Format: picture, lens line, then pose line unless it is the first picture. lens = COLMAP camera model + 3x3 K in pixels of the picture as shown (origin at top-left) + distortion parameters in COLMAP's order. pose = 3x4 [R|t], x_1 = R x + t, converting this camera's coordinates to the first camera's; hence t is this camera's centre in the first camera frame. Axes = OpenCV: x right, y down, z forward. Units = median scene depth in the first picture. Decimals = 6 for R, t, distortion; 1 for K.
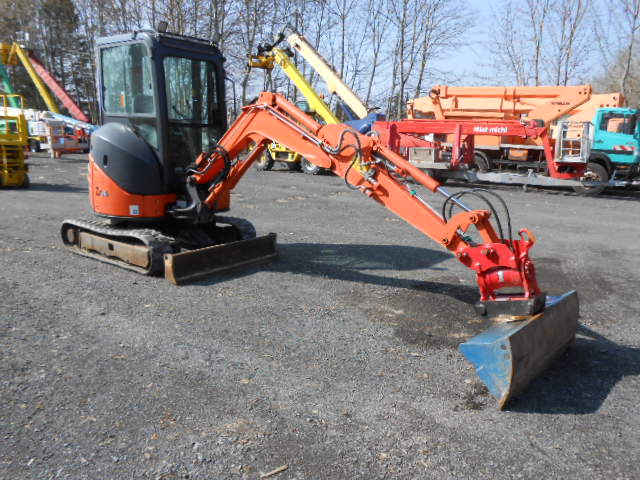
lens RADIAL K [[492.4, 0, 320.1], [0, 492.4, 242.0], [0, 0, 1]] dist [-0.002118, 0.005735]
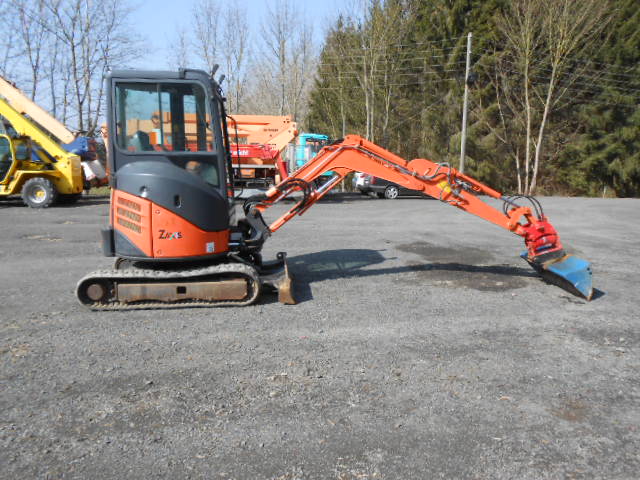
lens RADIAL K [[492.4, 0, 318.8], [0, 492.4, 239.5], [0, 0, 1]] dist [-0.002118, 0.005735]
pose [[0.735108, -0.136922, 0.663979, -0.879005], [0.164324, 0.986174, 0.021435, -0.065668], [-0.657734, 0.093350, 0.747444, 0.104018]]
